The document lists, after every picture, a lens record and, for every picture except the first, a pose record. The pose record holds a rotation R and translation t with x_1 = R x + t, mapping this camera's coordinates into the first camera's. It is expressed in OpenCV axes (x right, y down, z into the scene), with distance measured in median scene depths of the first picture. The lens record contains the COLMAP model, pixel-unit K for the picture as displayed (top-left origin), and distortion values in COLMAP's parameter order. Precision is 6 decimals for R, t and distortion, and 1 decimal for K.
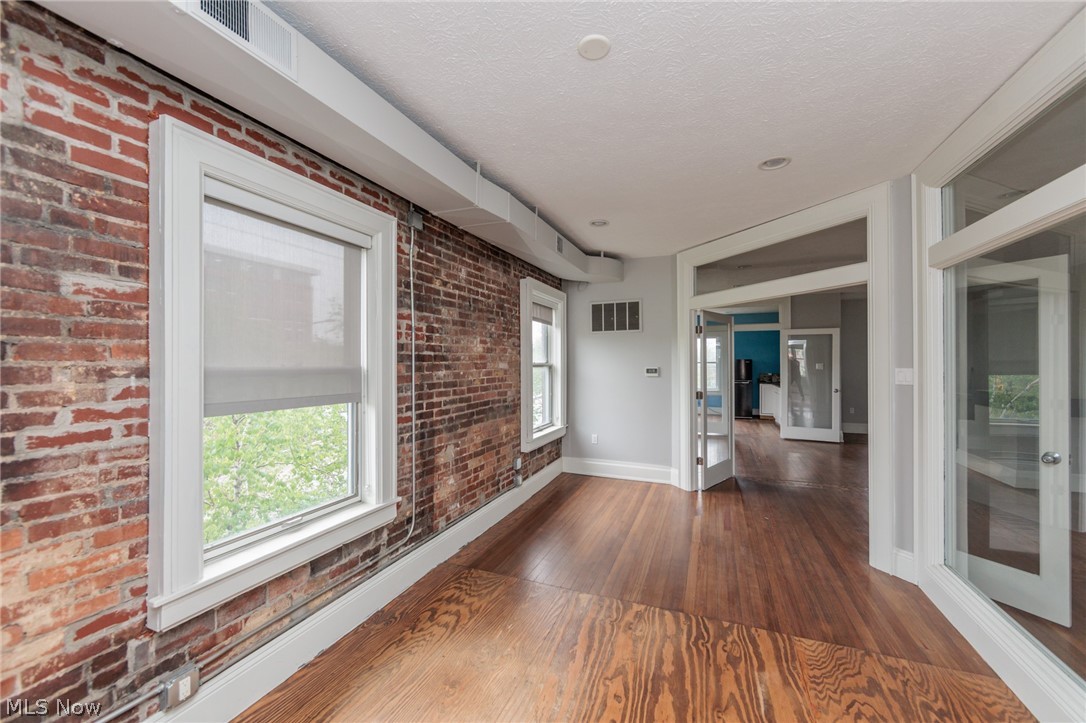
lens RADIAL K [[425.7, 0, 552.1], [0, 425.7, 358.6], [0, 0, 1]] dist [-0.004011, 0.000417]
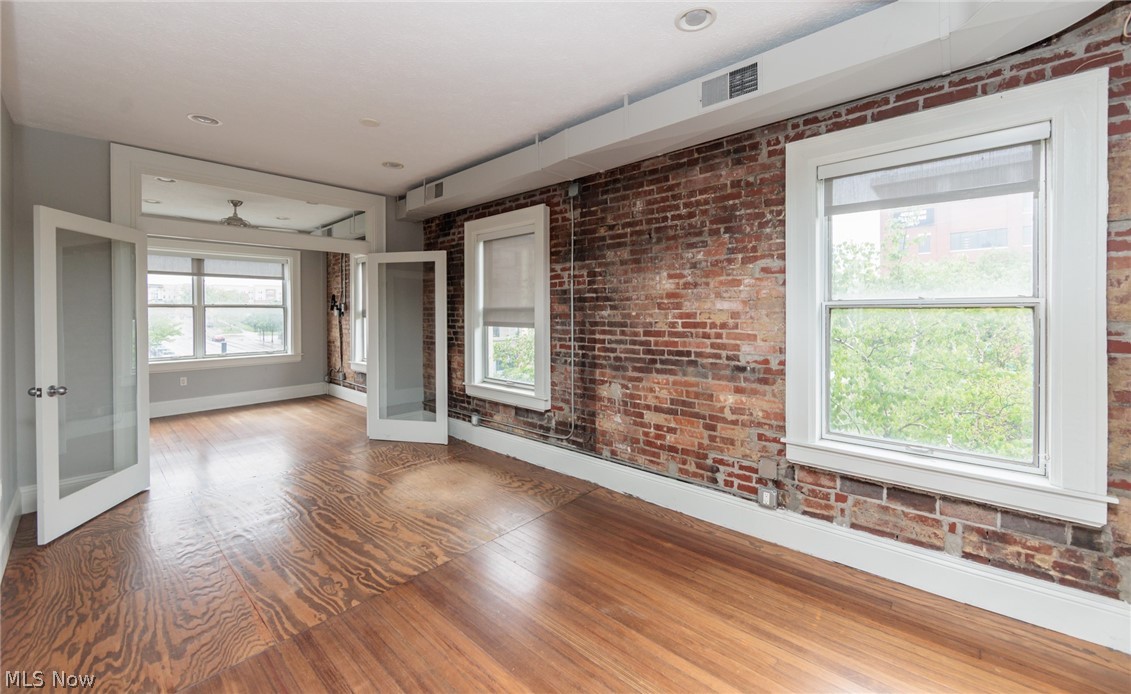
lens RADIAL K [[439.9, 0, 560.6], [0, 439.9, 315.0], [0, 0, 1]] dist [-0.007157, -0.000066]
pose [[-0.370926, 0.007842, -0.928629, 0.765462], [0.009763, 0.999942, 0.004544, 0.031350], [0.928611, -0.007381, -0.370981, 1.227727]]
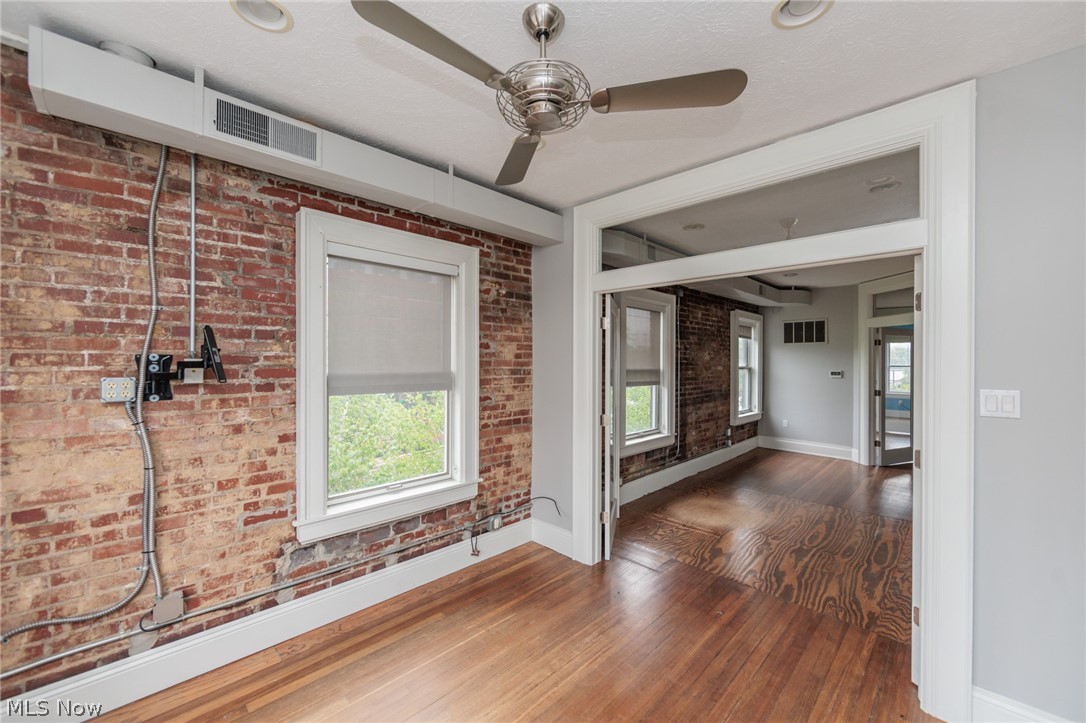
lens RADIAL K [[425.7, 0, 547.8], [0, 425.7, 361.5], [0, 0, 1]] dist [-0.004011, 0.000417]
pose [[0.916369, 0.006705, -0.400280, -0.083565], [-0.004069, 0.999964, 0.007436, -0.021579], [0.400315, -0.005185, 0.916363, -0.847794]]
